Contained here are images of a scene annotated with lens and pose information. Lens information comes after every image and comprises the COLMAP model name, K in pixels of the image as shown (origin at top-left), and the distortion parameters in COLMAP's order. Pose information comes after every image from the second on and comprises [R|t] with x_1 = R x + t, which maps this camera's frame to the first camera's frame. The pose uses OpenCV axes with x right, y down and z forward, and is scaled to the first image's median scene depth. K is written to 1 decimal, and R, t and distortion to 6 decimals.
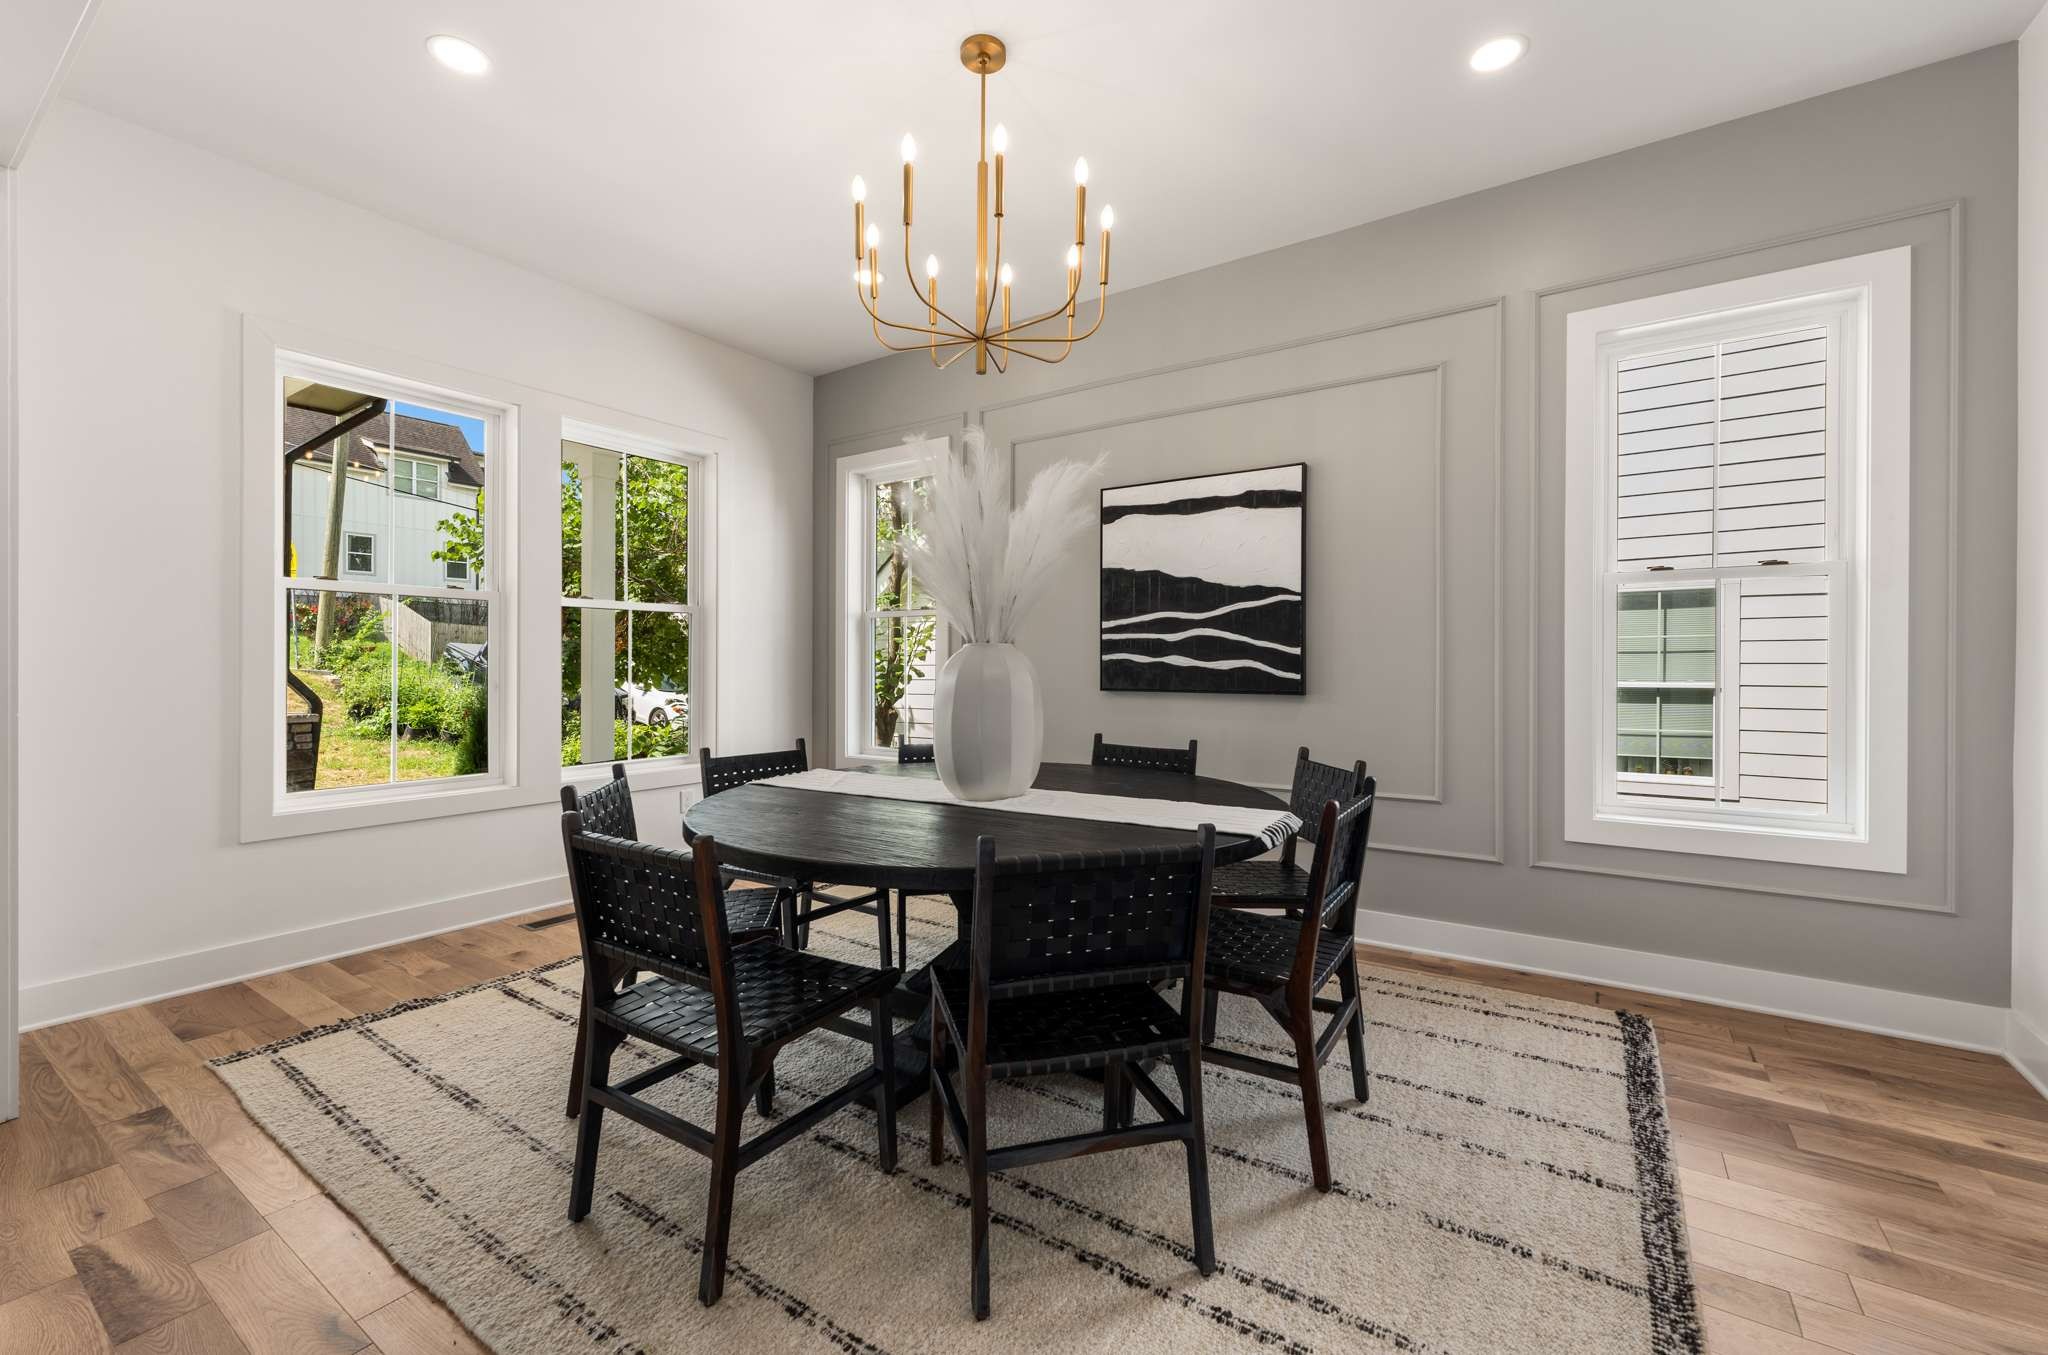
lens RADIAL K [[829.2, 0, 1026.8], [0, 829.2, 669.6], [0, 0, 1]] dist [0.002411, -0.000211]
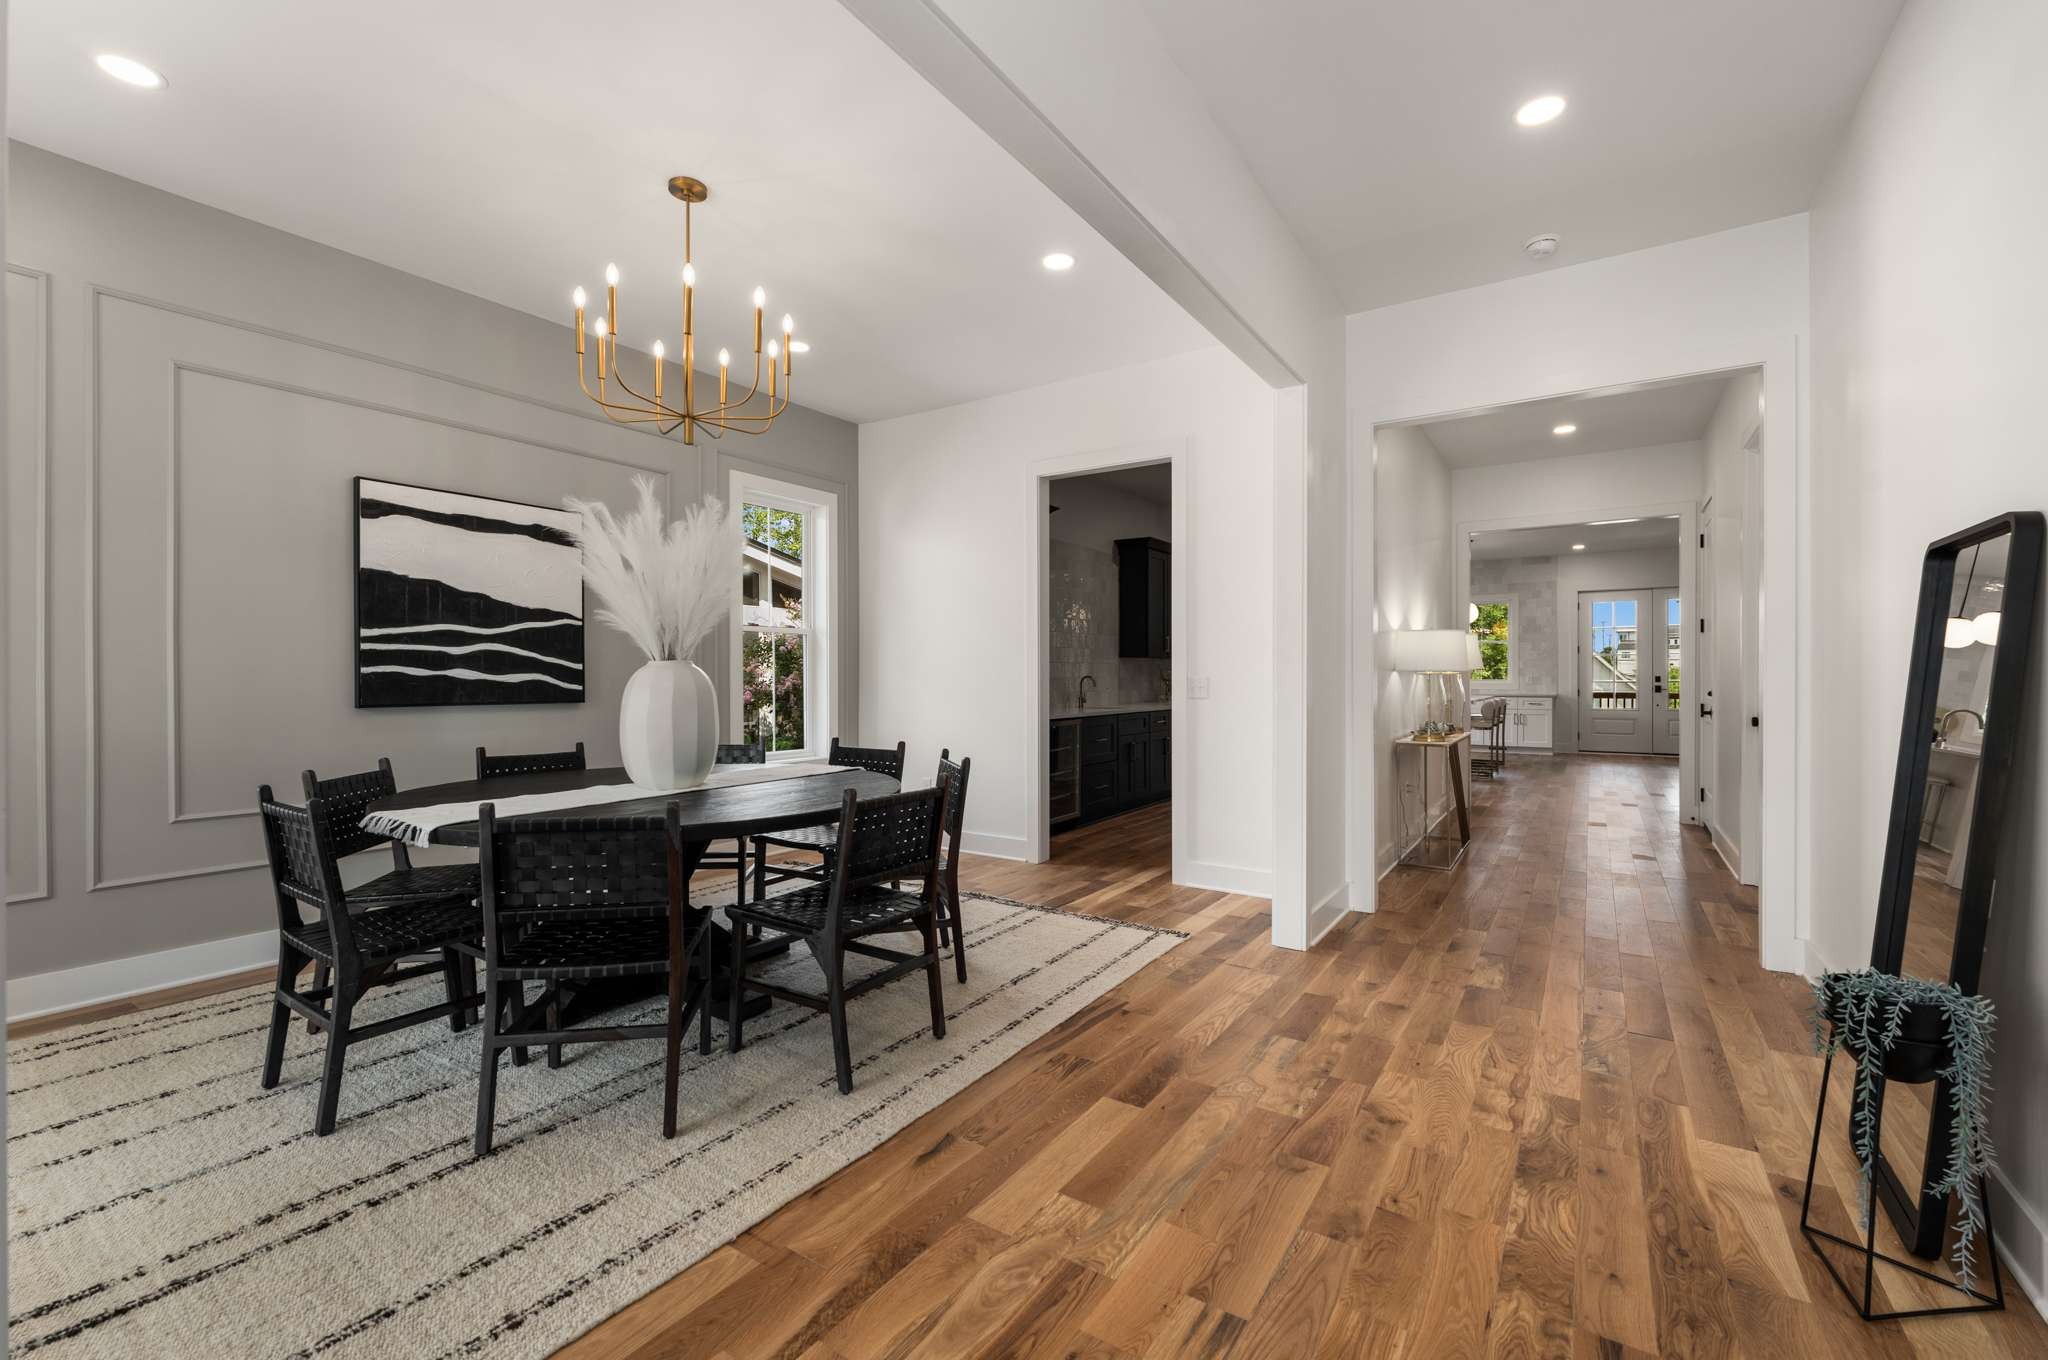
lens RADIAL K [[854.9, 0, 1031.3], [0, 854.9, 679.0], [0, 0, 1]] dist [0.001030, -0.000176]
pose [[-0.002387, -0.004268, 0.999988, -0.861976], [0.006263, 0.999971, 0.004283, -0.004789], [-0.999978, 0.006273, -0.002360, 0.313857]]
